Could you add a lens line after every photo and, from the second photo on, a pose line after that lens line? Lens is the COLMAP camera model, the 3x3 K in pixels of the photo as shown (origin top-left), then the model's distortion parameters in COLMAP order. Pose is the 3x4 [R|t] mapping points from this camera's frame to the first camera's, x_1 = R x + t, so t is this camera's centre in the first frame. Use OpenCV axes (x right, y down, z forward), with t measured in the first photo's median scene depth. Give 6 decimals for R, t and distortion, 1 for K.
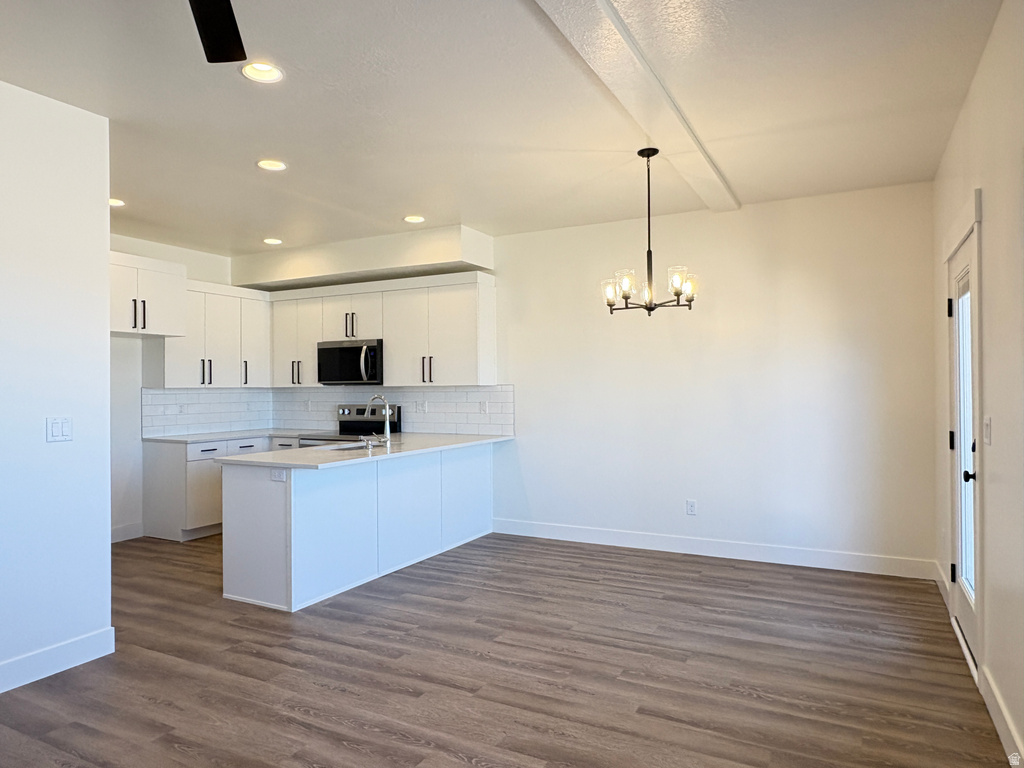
lens RADIAL K [[659.0, 0, 514.1], [0, 659.0, 383.1], [0, 0, 1]] dist [-0.005840, -0.001347]
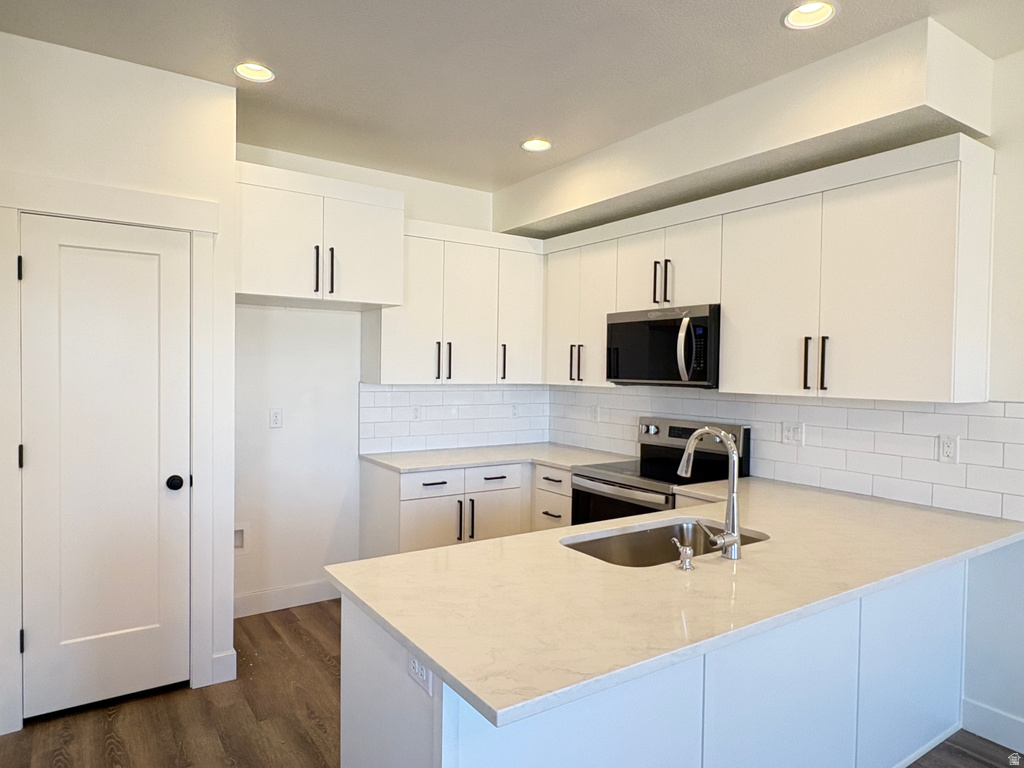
lens RADIAL K [[636.0, 0, 514.2], [0, 636.0, 382.5], [0, 0, 1]] dist [0.002490, 0.000639]
pose [[0.881926, 0.032119, -0.470293, -0.099803], [-0.018318, 0.999258, 0.033894, -0.017341], [0.471032, -0.021277, 0.881859, 0.453311]]
